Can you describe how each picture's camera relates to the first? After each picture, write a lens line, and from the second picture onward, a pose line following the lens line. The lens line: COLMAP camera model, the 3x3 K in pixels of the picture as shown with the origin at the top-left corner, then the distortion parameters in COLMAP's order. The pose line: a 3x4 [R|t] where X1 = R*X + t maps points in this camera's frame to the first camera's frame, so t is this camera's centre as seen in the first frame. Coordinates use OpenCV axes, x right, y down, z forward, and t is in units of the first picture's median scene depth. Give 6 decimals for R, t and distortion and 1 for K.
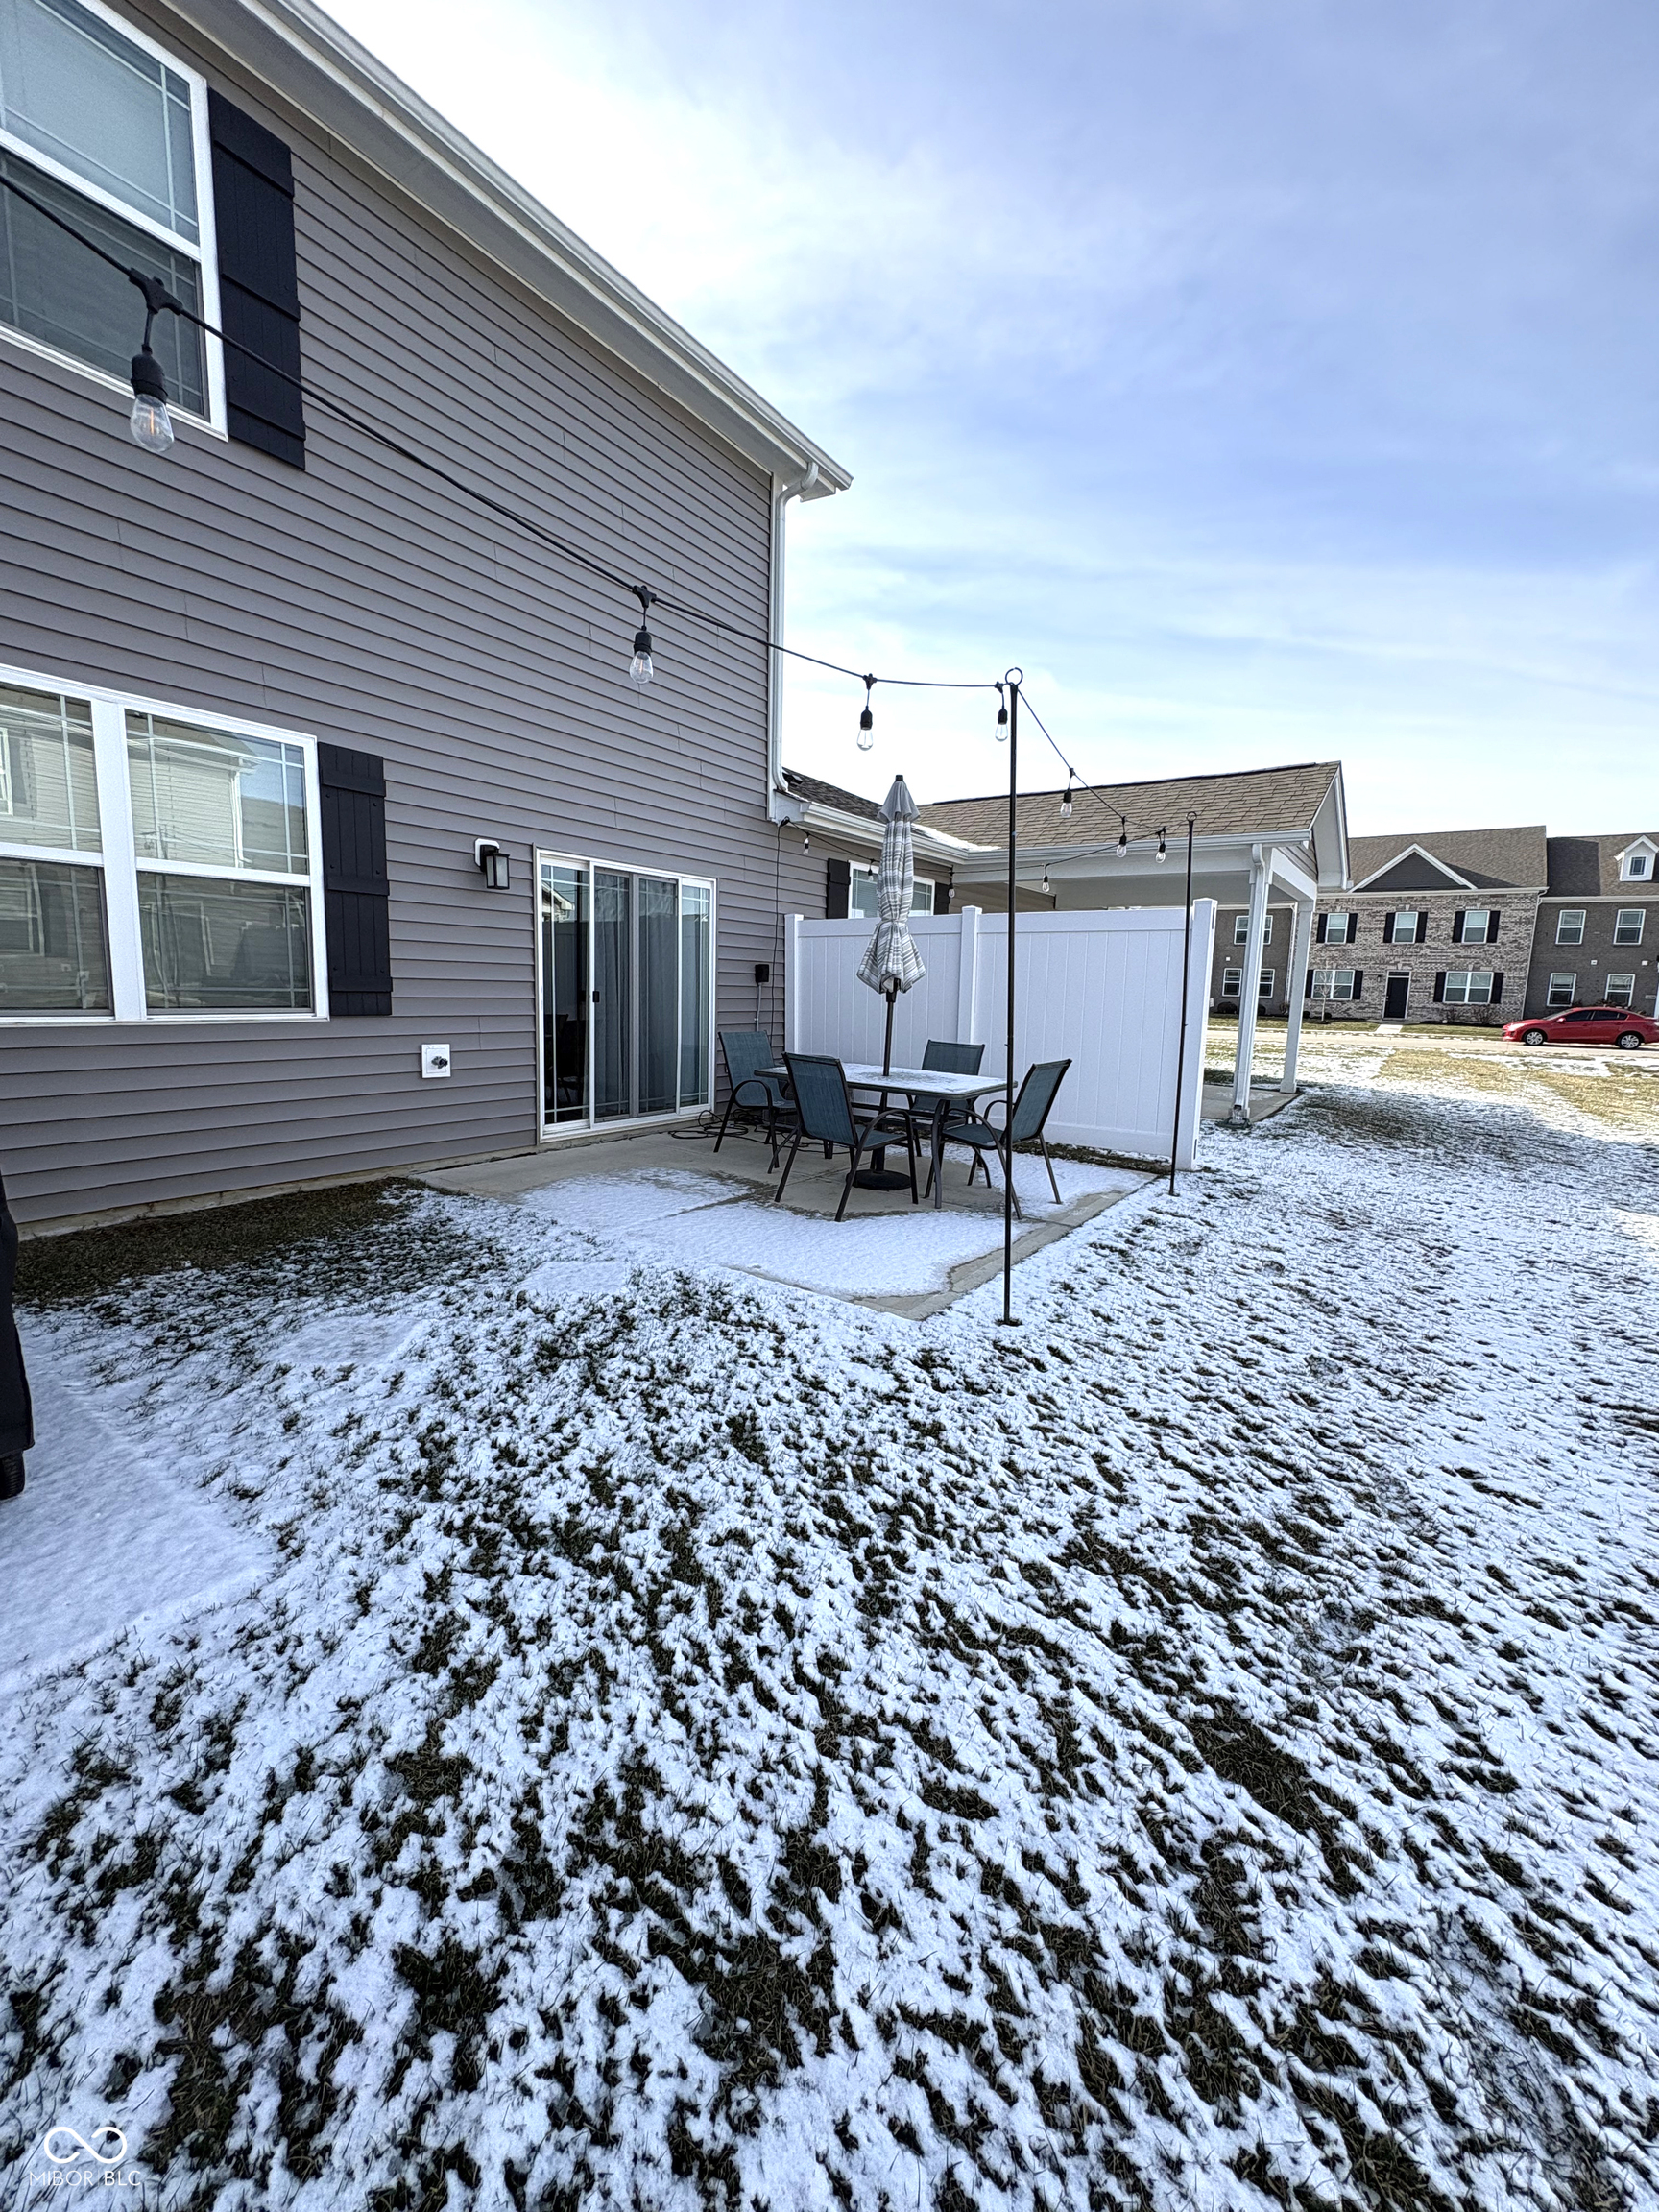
lens RADIAL K [[879.0, 0, 832.3], [0, 879.0, 1101.0], [0, 0, 1]] dist [-0.000551, -0.001056]
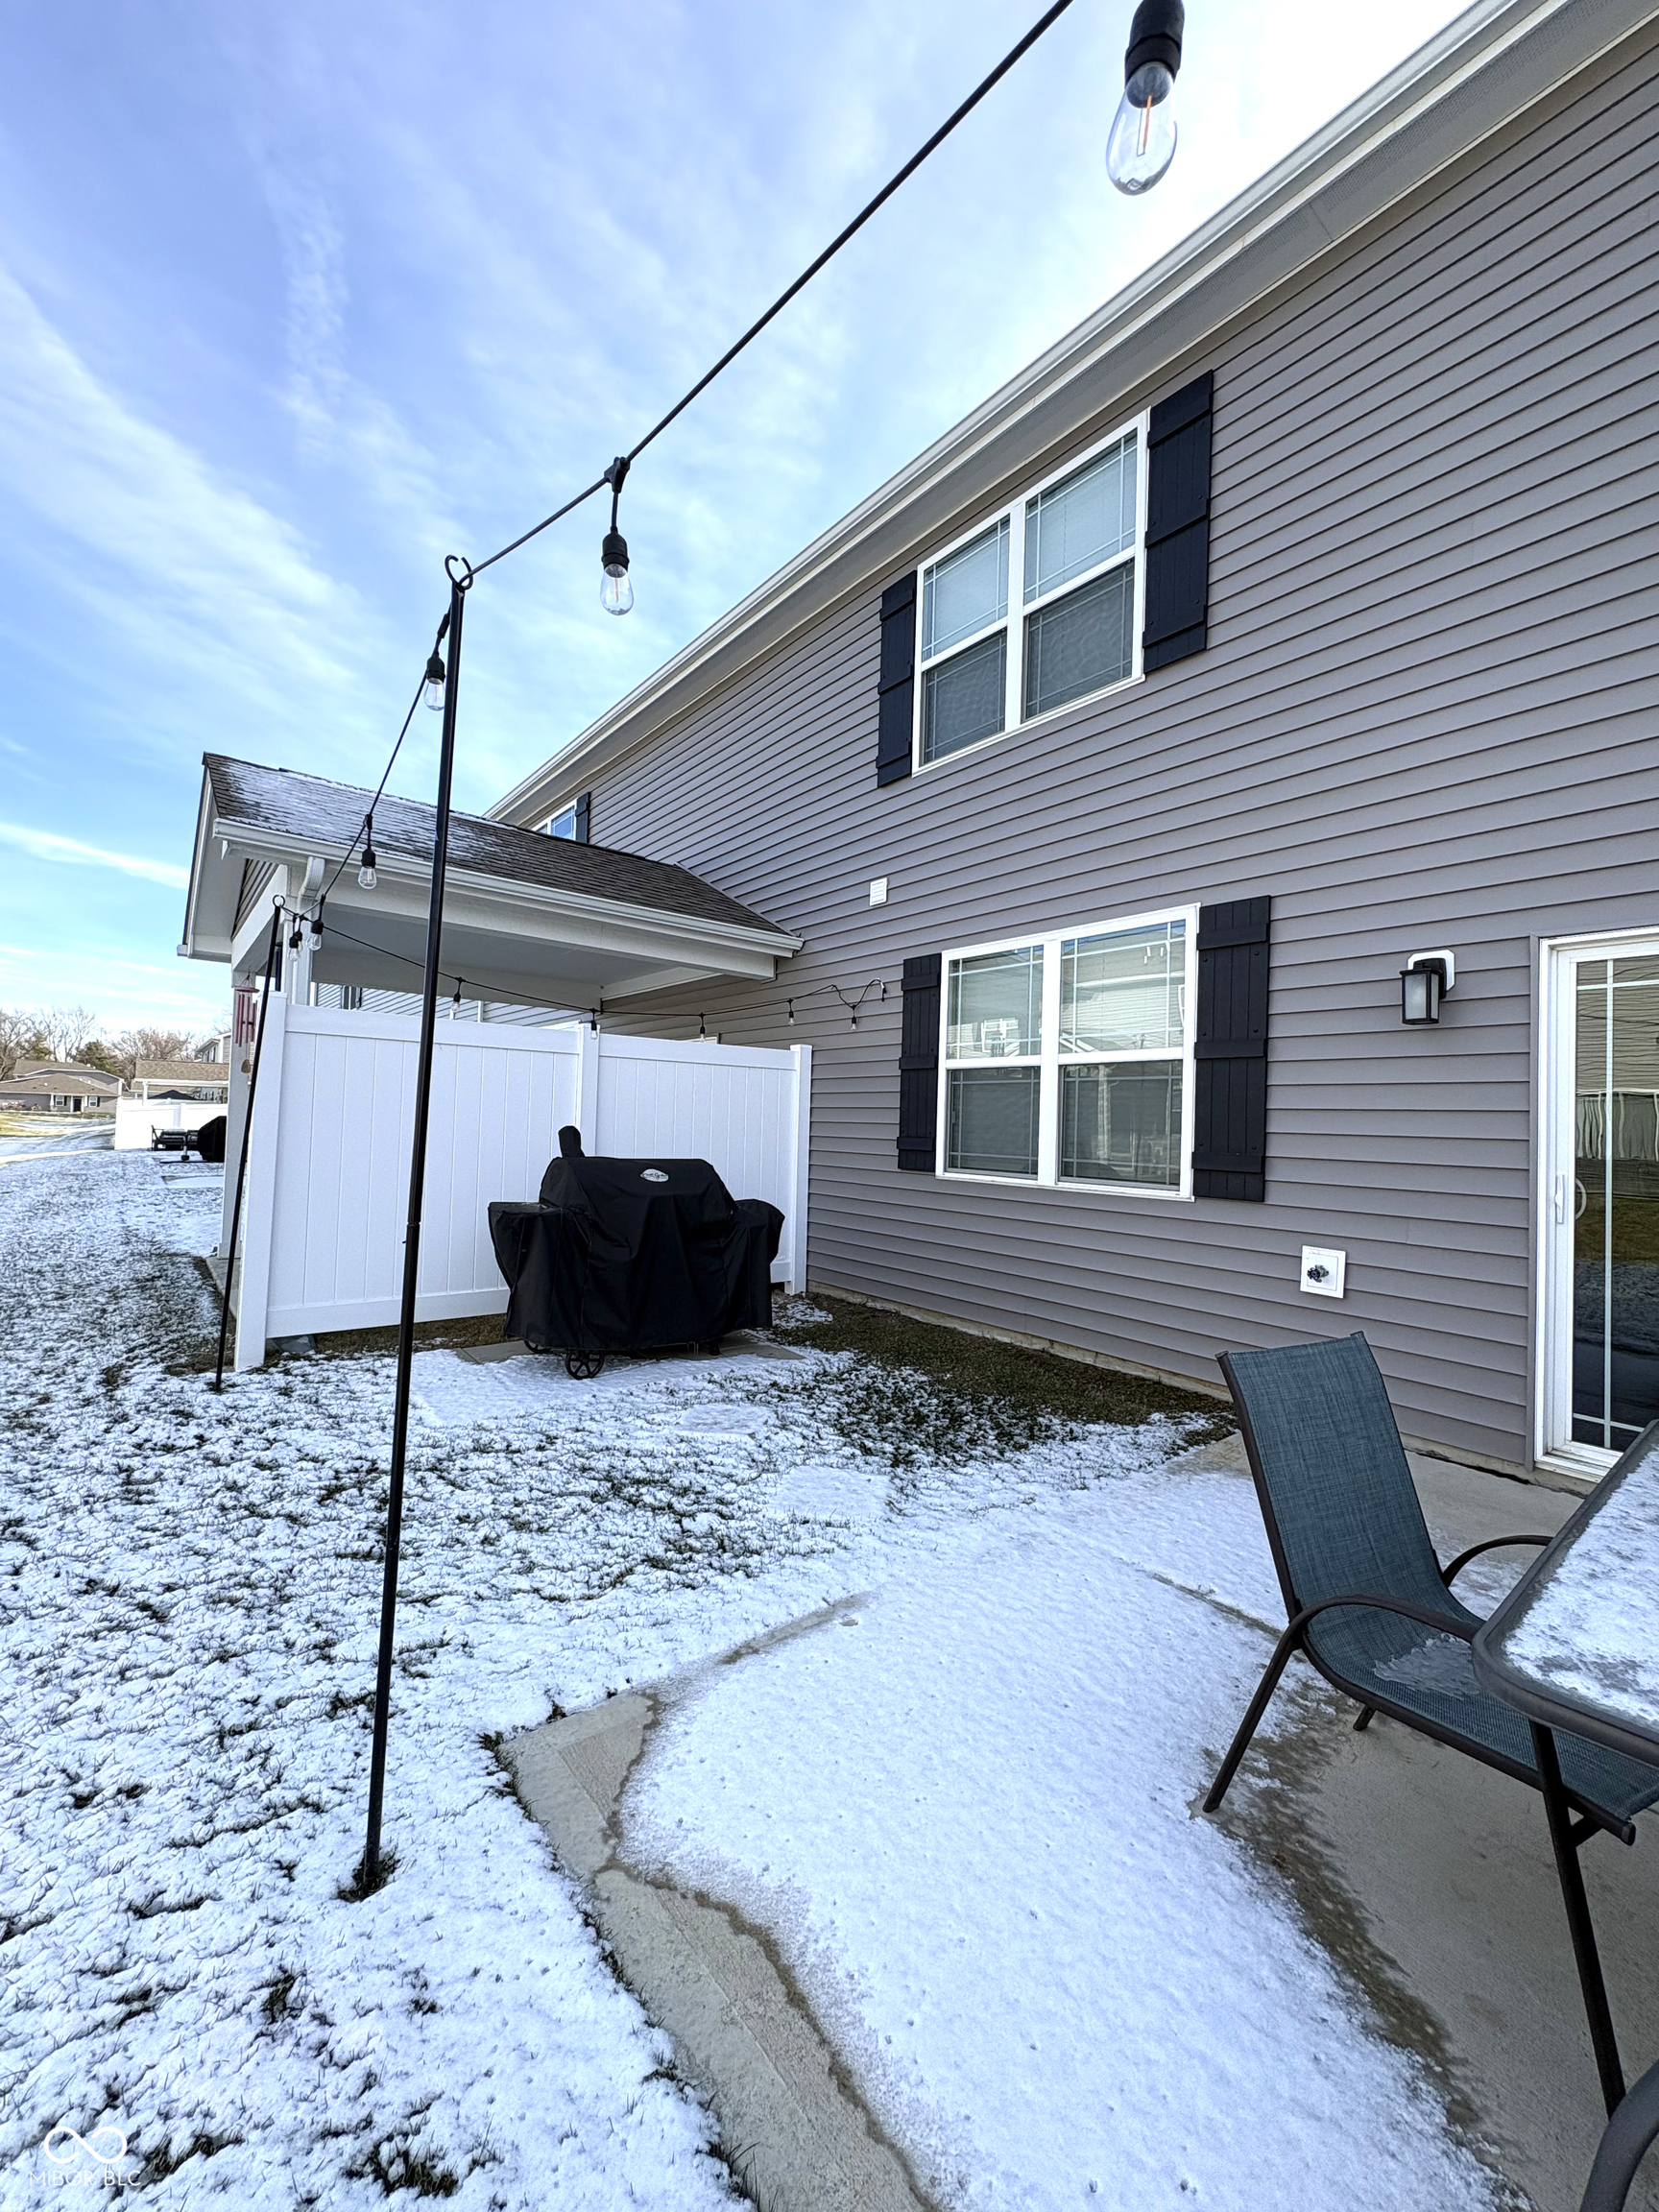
lens RADIAL K [[879.0, 0, 831.3], [0, 879.0, 1102.6], [0, 0, 1]] dist [-0.000551, -0.001056]
pose [[-0.279878, -0.064822, -0.957845, 0.469161], [-0.168559, 0.985537, -0.017444, -0.131304], [0.945122, 0.156571, -0.286756, 1.035646]]
